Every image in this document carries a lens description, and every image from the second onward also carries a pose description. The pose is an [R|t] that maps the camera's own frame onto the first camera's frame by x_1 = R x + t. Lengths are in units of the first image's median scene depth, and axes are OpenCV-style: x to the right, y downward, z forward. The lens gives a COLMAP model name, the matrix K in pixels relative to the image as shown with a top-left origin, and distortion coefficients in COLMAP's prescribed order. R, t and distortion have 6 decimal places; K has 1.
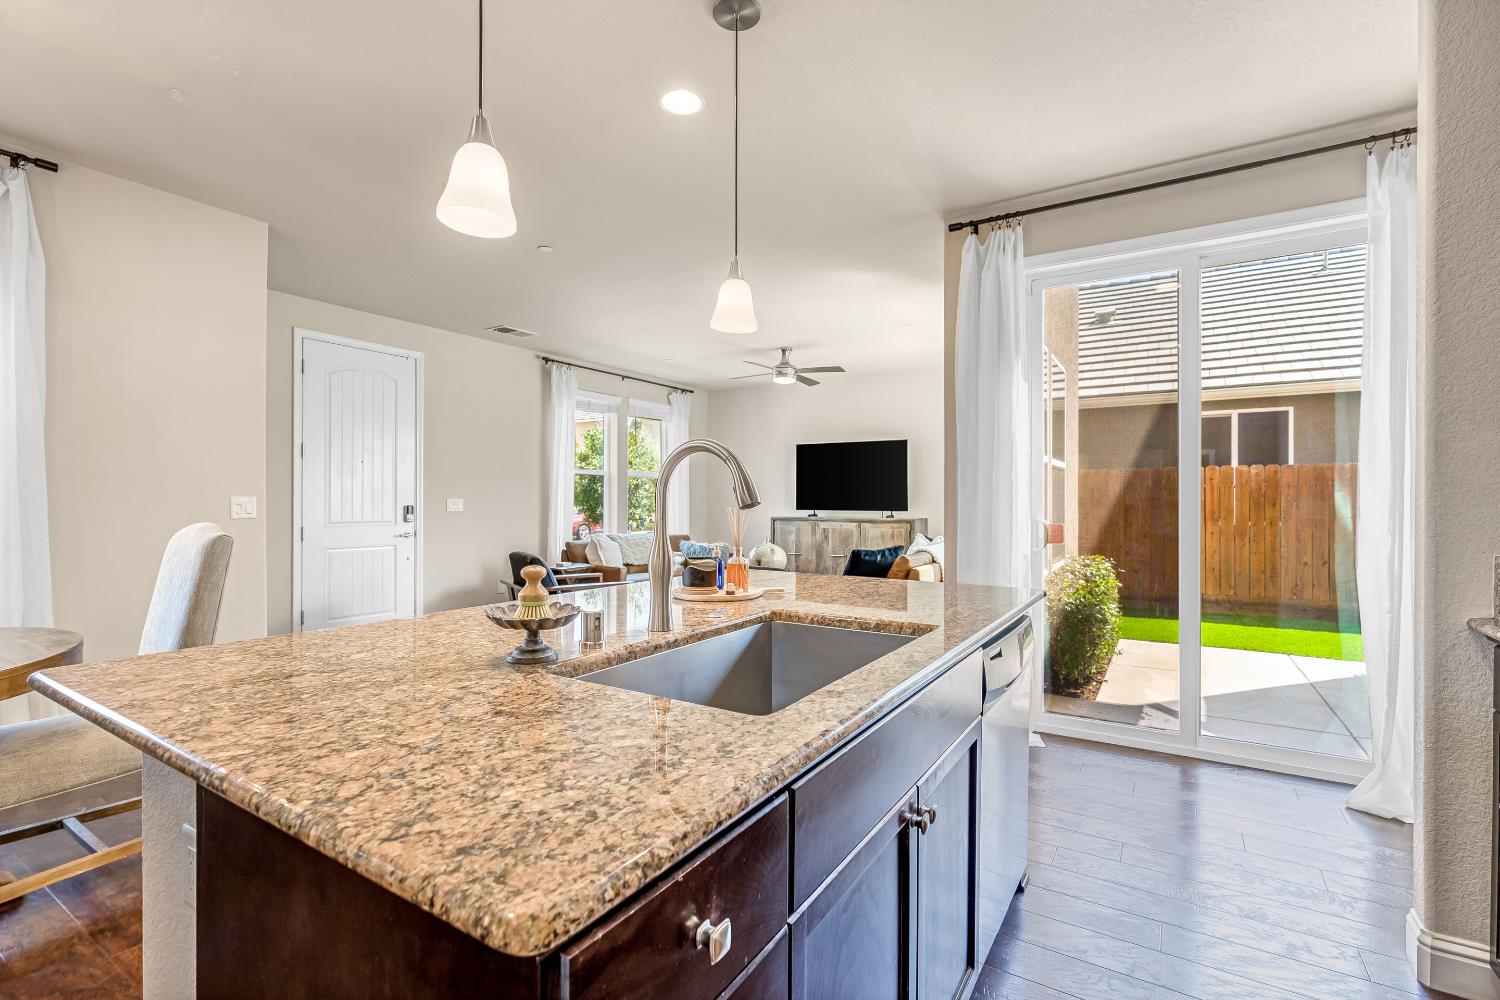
lens RADIAL K [[675.3, 0, 750.0], [0, 675.3, 500.0], [0, 0, 1]] dist [-0.002322, 0.000493]
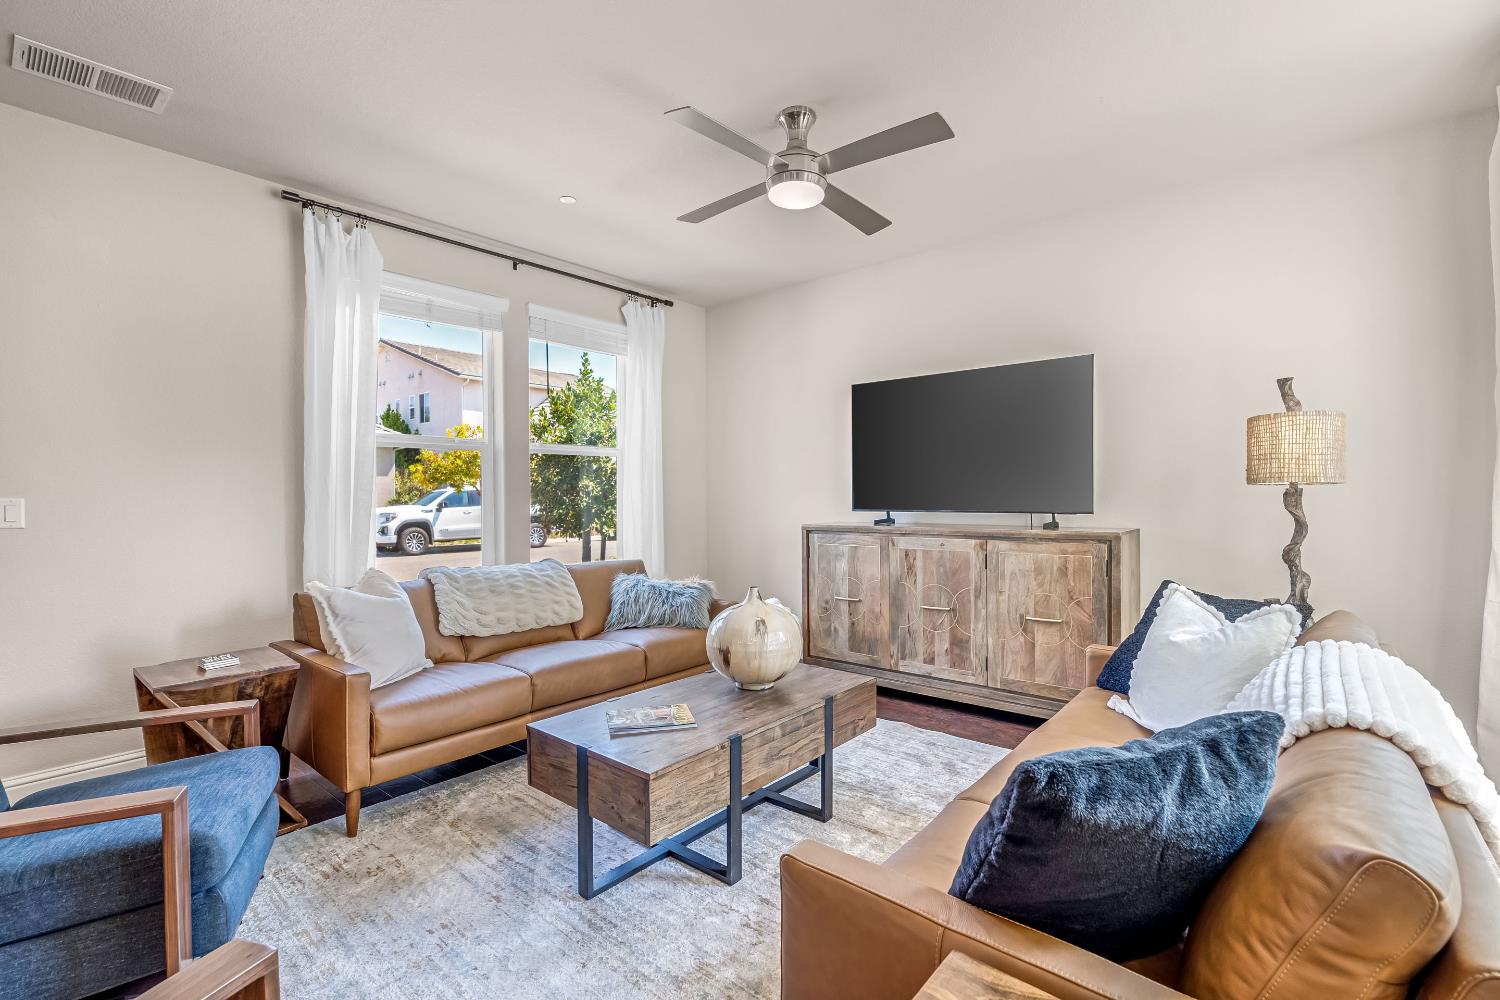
lens RADIAL K [[675.3, 0, 750.0], [0, 675.3, 500.0], [0, 0, 1]] dist [-0.002322, 0.000493]
pose [[0.990554, -0.008233, -0.136875, 0.065949], [0.009668, 0.999905, 0.009824, 0.000326], [0.136781, -0.011055, 0.990540, 0.509835]]
